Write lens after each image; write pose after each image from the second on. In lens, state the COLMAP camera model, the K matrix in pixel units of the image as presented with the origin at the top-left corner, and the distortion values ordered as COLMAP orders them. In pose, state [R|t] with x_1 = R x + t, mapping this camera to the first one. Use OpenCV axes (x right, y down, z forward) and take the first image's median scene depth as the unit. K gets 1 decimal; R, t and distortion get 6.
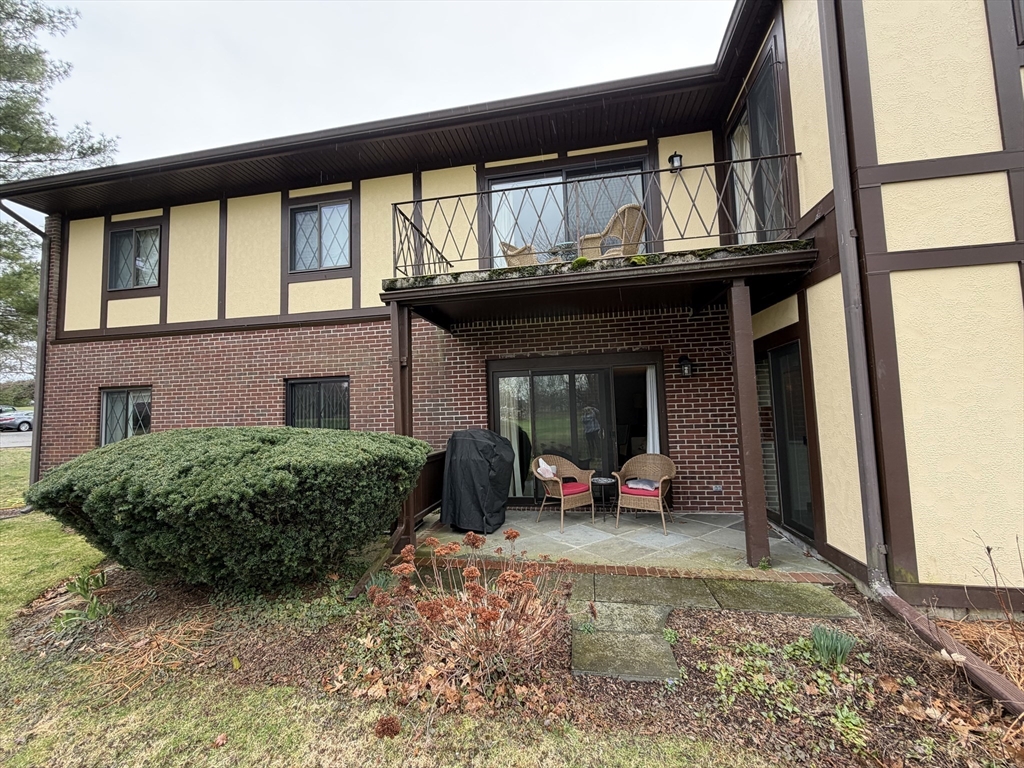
lens RADIAL K [[407.2, 0, 511.4], [0, 407.2, 384.0], [0, 0, 1]] dist [-0.004131, 0.000390]
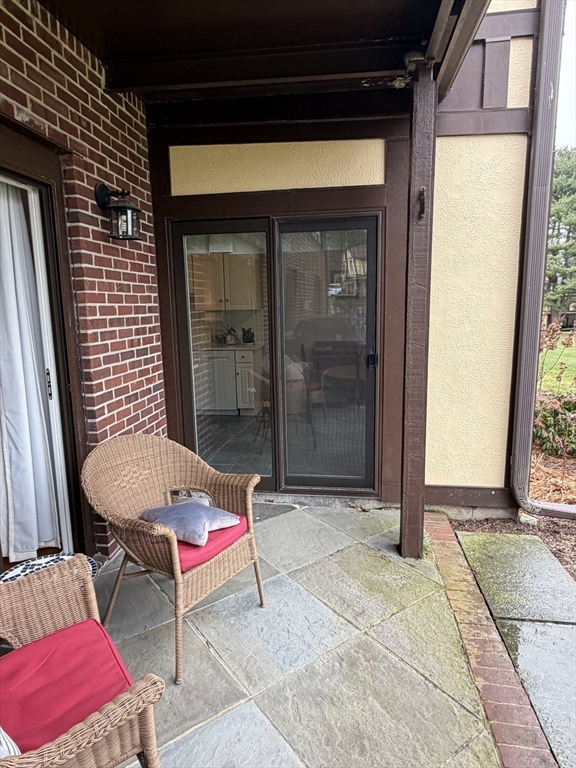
lens RADIAL K [[474.7, 0, 286.6], [0, 474.7, 387.1], [0, 0, 1]] dist [0.000368, -0.000098]
pose [[-0.039639, -0.139240, 0.989465, -0.080059], [-0.056247, 0.988984, 0.136919, 0.054421], [-0.997630, -0.050227, -0.047035, 0.834518]]
